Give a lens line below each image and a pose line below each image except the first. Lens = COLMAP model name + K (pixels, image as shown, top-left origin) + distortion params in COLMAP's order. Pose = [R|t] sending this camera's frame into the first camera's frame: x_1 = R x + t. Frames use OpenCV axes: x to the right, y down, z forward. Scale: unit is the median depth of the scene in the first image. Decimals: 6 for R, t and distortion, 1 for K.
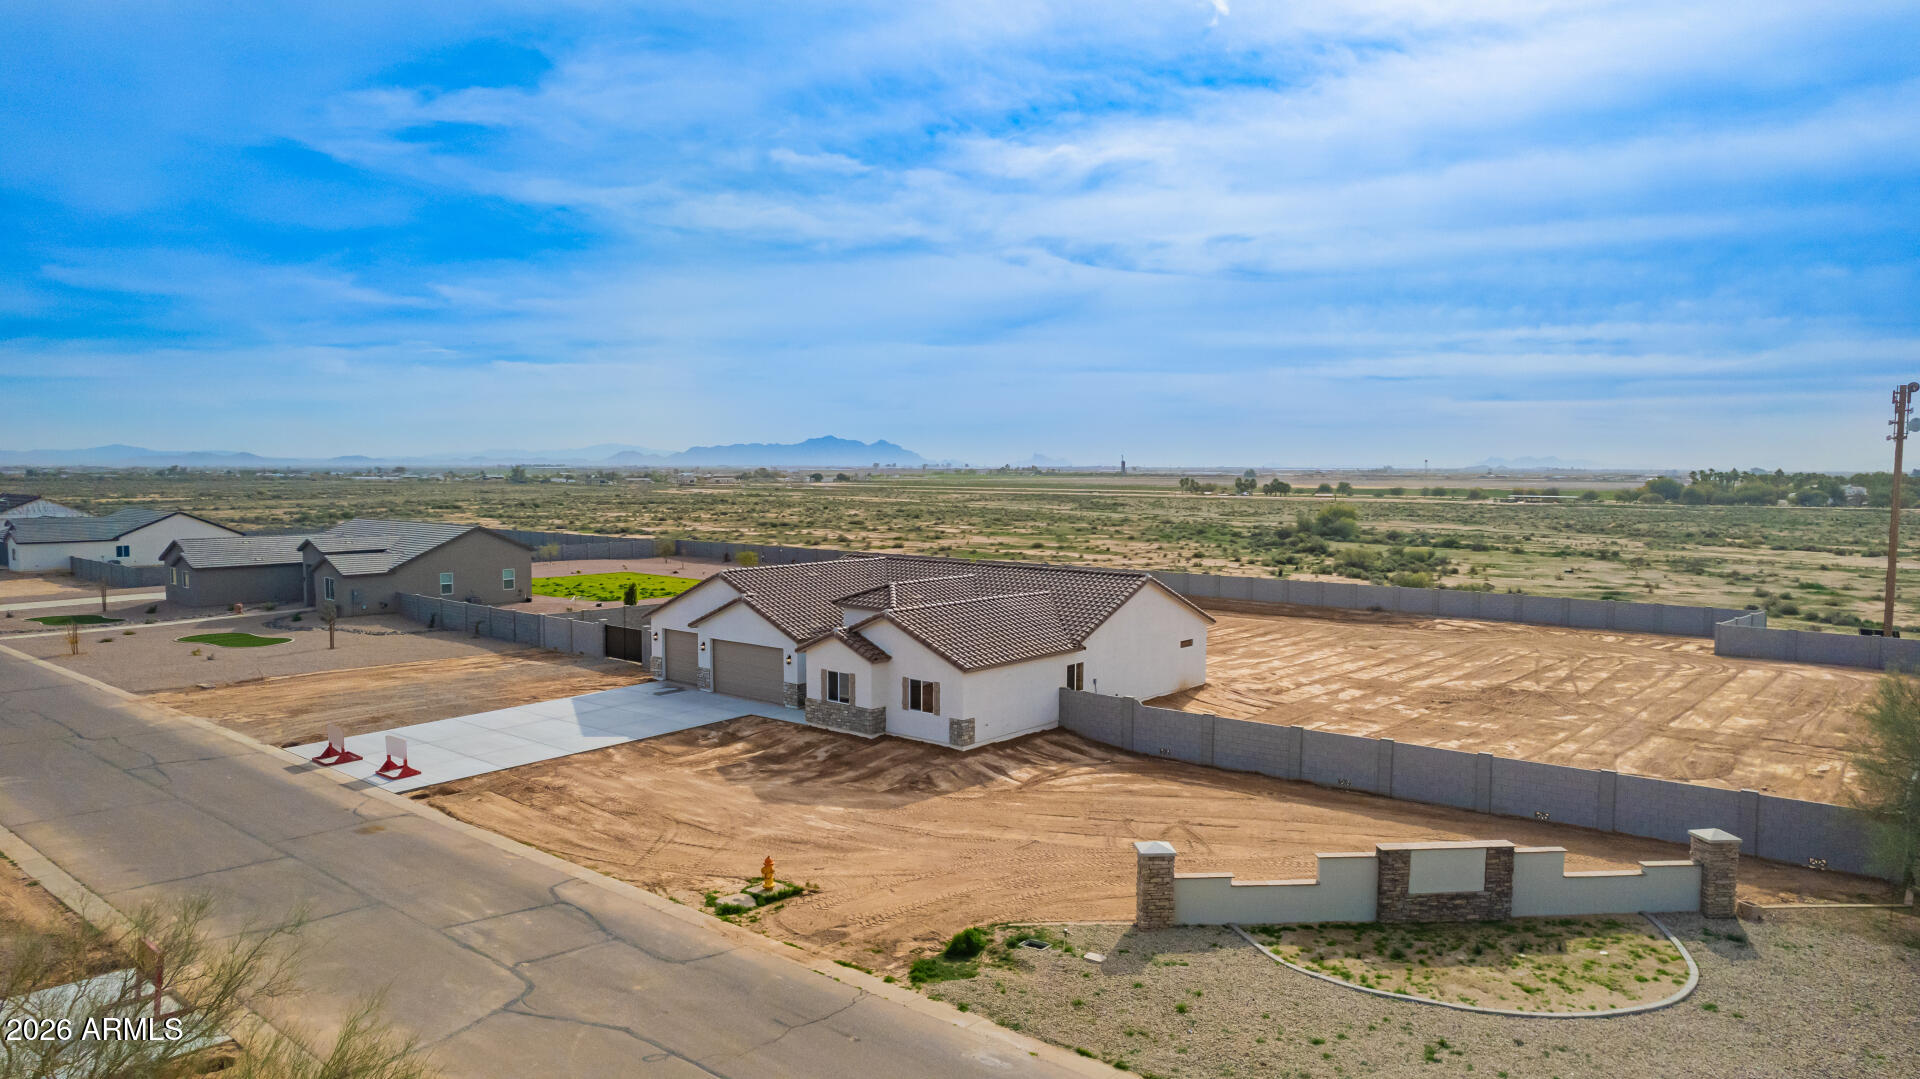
lens RADIAL K [[1232.7, 0, 962.4], [0, 1232.7, 548.0], [0, 0, 1]] dist [-0.073562, 0.063519]
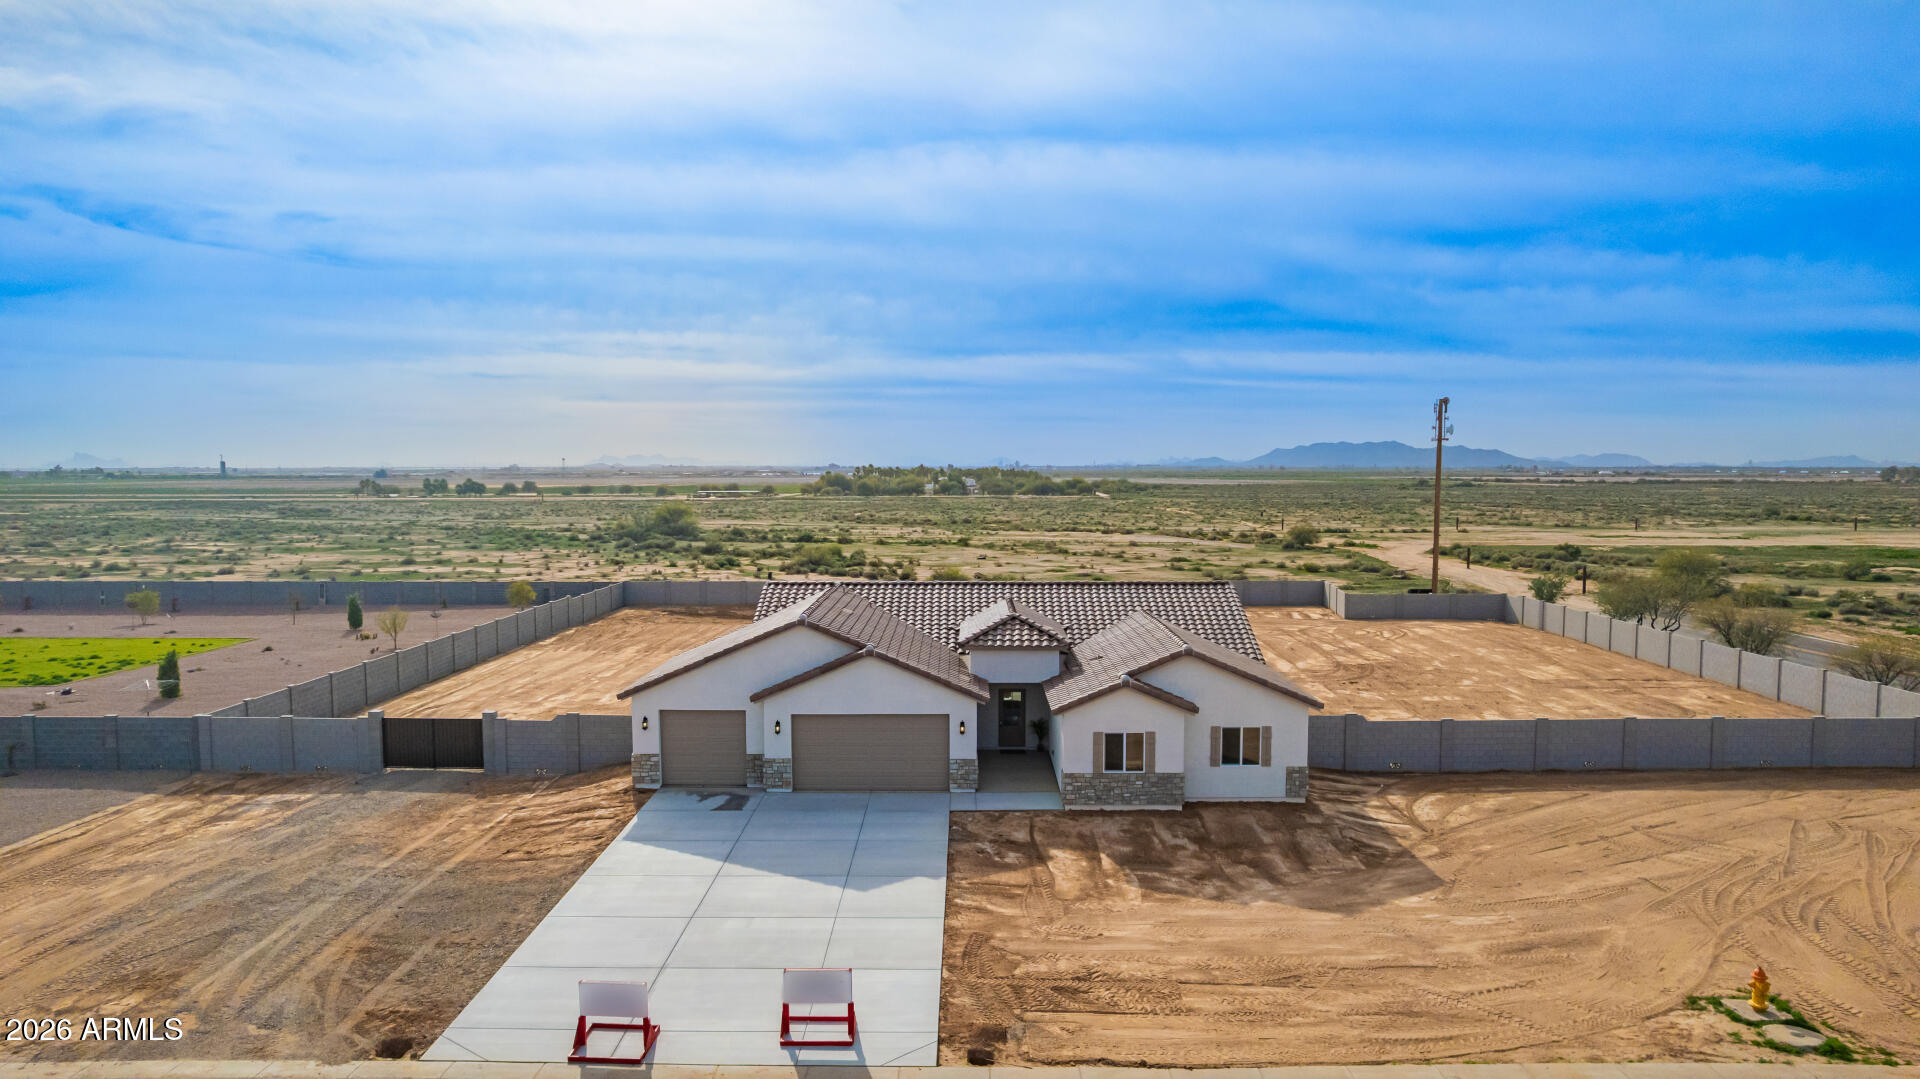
lens RADIAL K [[1231.6, 0, 959.9], [0, 1231.6, 538.5], [0, 0, 1]] dist [-0.080122, 0.073284]
pose [[0.770219, -0.042271, 0.636378, -0.646295], [0.046337, 0.998873, 0.010267, -0.032290], [-0.636094, 0.021580, 0.771309, 0.459682]]
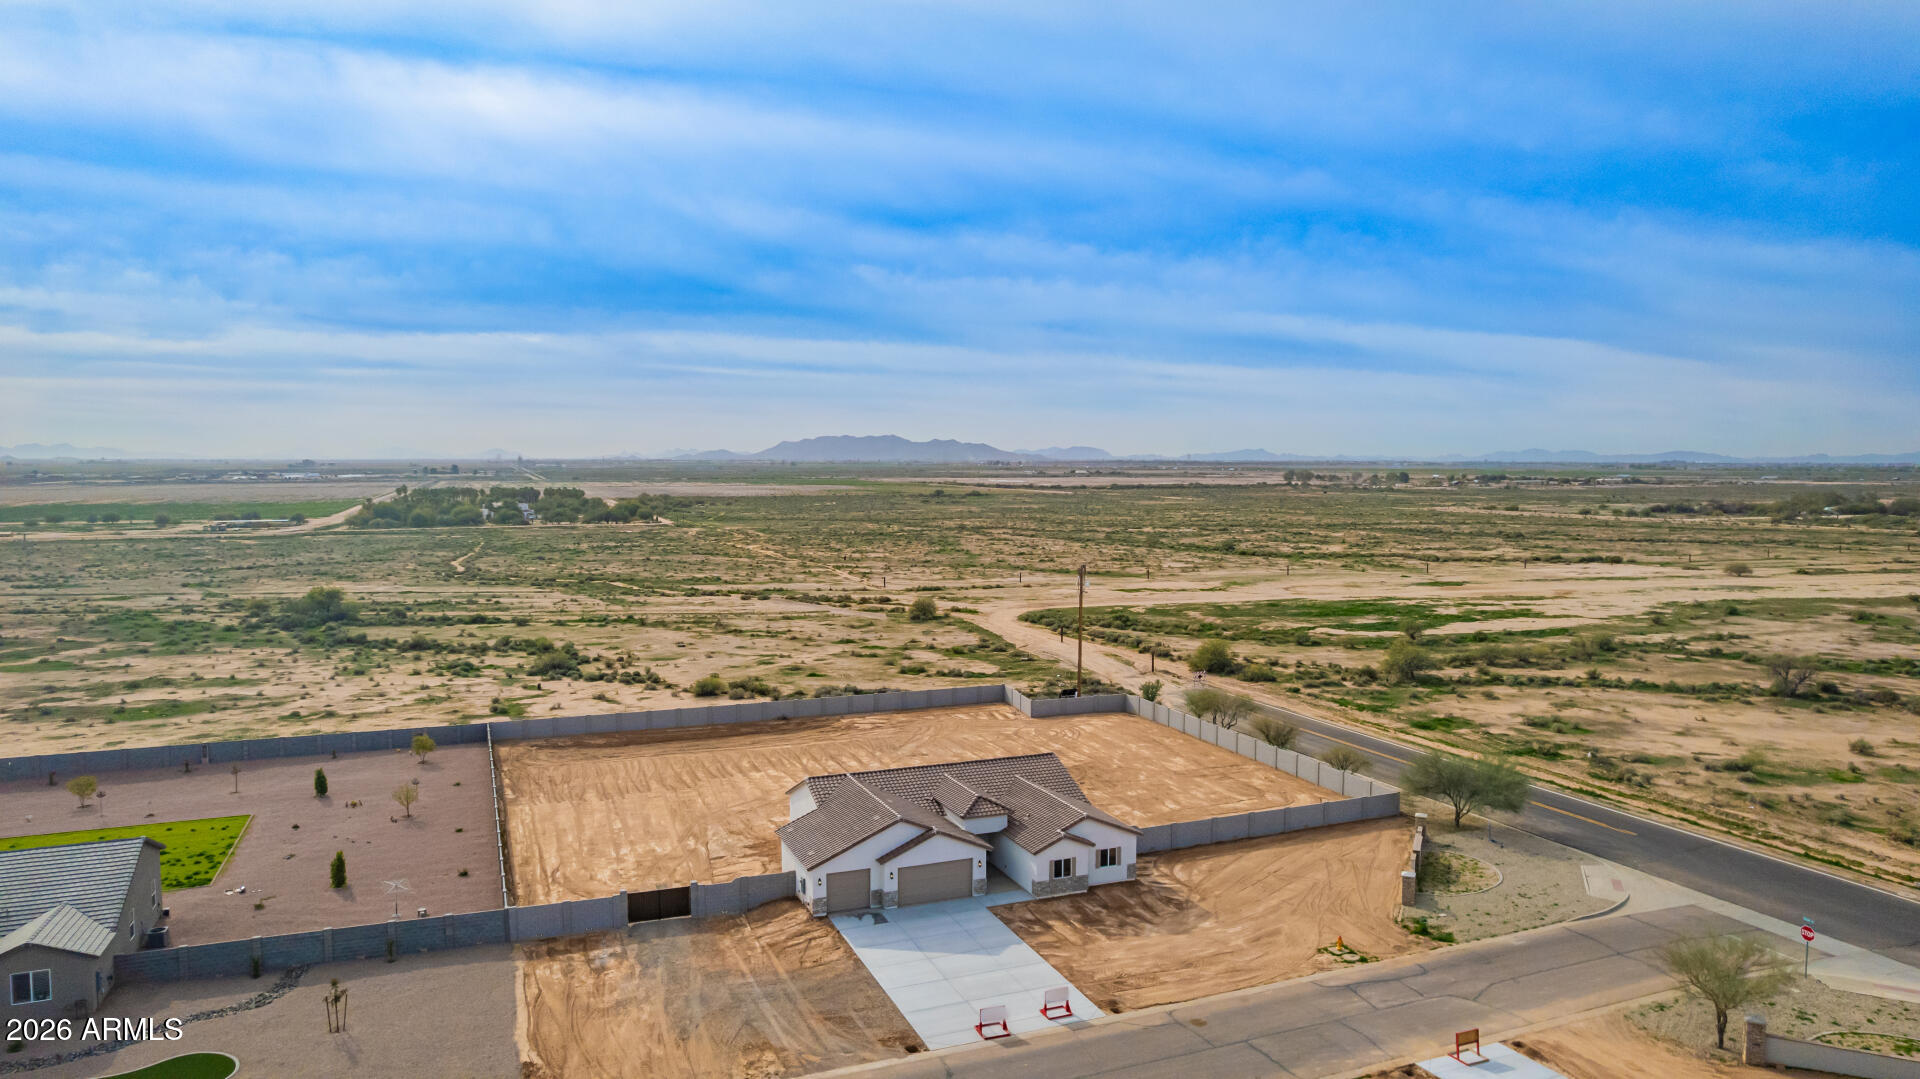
lens RADIAL K [[1232.7, 0, 962.4], [0, 1232.7, 548.0], [0, 0, 1]] dist [-0.073562, 0.063519]
pose [[0.462253, -0.069001, 0.884059, -1.509104], [0.059419, 0.997137, 0.046758, -0.376712], [-0.884755, 0.030916, 0.465030, 0.350213]]
